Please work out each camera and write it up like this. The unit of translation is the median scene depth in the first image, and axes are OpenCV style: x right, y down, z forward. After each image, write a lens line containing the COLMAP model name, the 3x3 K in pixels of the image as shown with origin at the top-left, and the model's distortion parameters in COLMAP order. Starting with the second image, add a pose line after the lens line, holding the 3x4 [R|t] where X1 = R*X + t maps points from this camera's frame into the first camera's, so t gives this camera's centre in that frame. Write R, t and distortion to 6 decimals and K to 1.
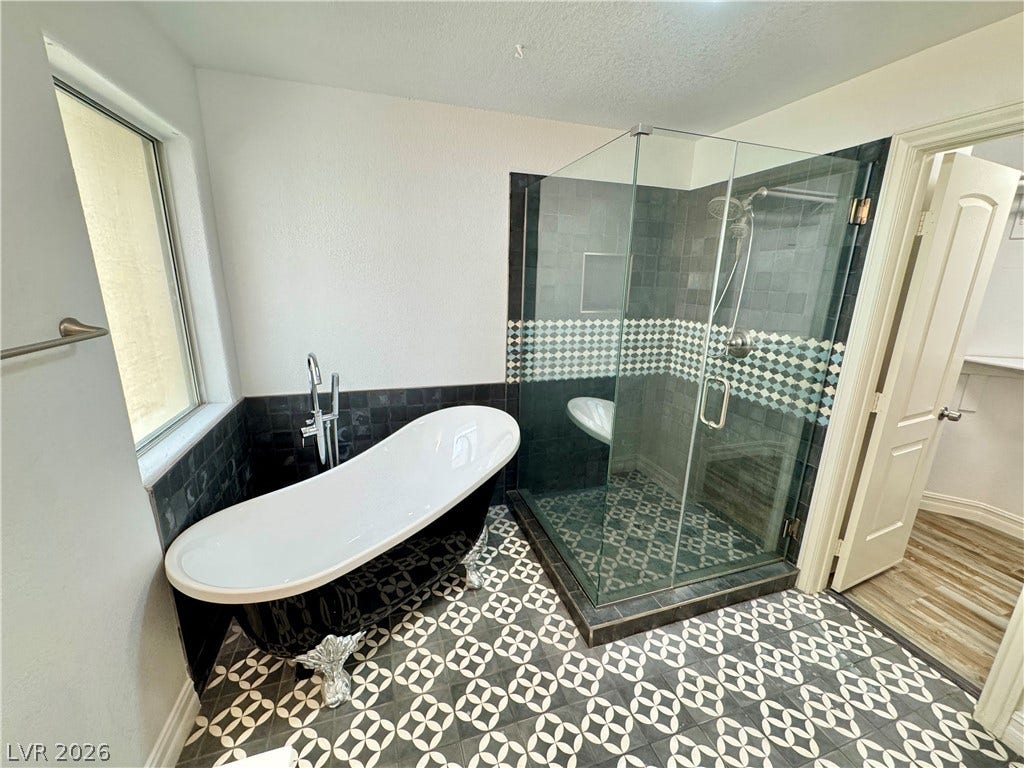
lens RADIAL K [[406.9, 0, 512.5], [0, 406.9, 383.1], [0, 0, 1]] dist [-0.003493, 0.001027]
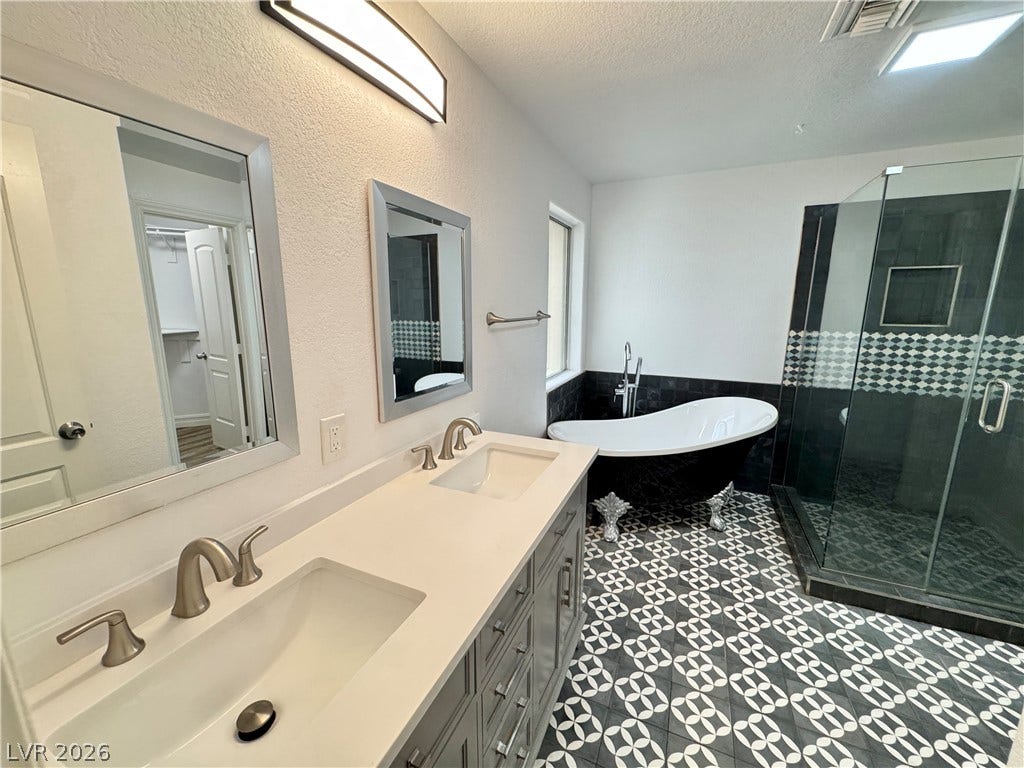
lens RADIAL K [[406.9, 0, 513.7], [0, 406.9, 384.2], [0, 0, 1]] dist [-0.003493, 0.001027]
pose [[0.737075, 0.110232, -0.666761, 0.245035], [-0.157177, 0.987515, -0.010492, 0.165246], [0.657280, 0.112533, 0.745198, -0.446375]]
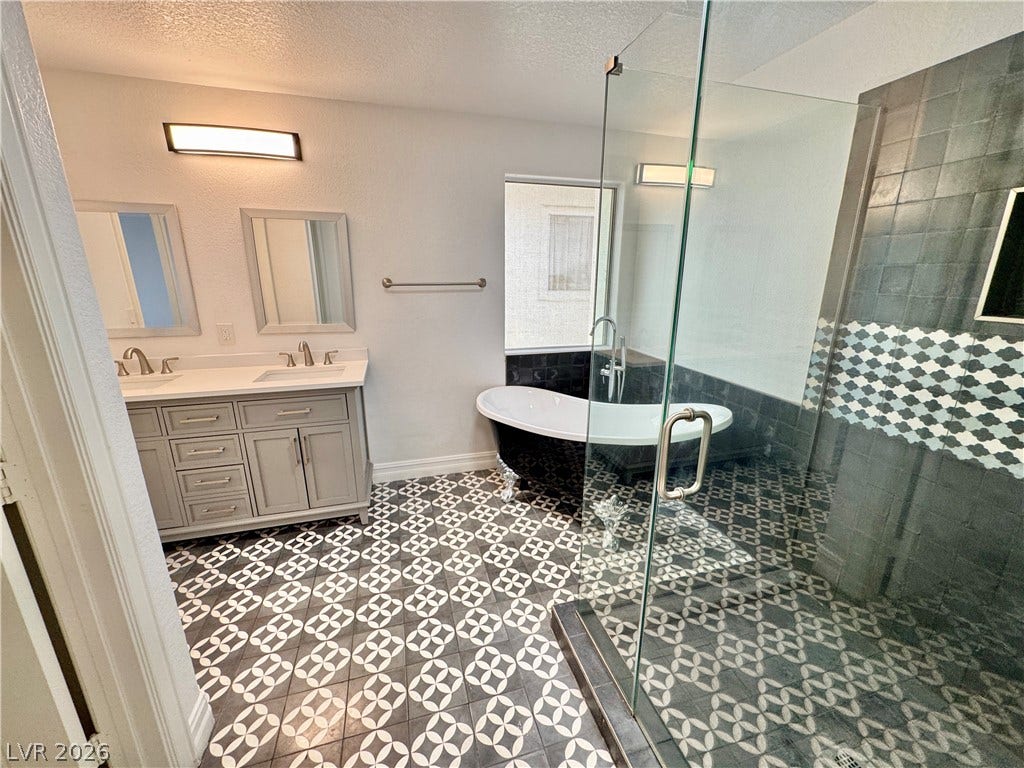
lens RADIAL K [[406.9, 0, 513.2], [0, 406.9, 385.5], [0, 0, 1]] dist [-0.003493, 0.001027]
pose [[-0.033539, 0.242438, -0.969587, 0.875158], [-0.259348, 0.934790, 0.242708, -0.097882], [0.965201, 0.259600, 0.031524, 0.629062]]
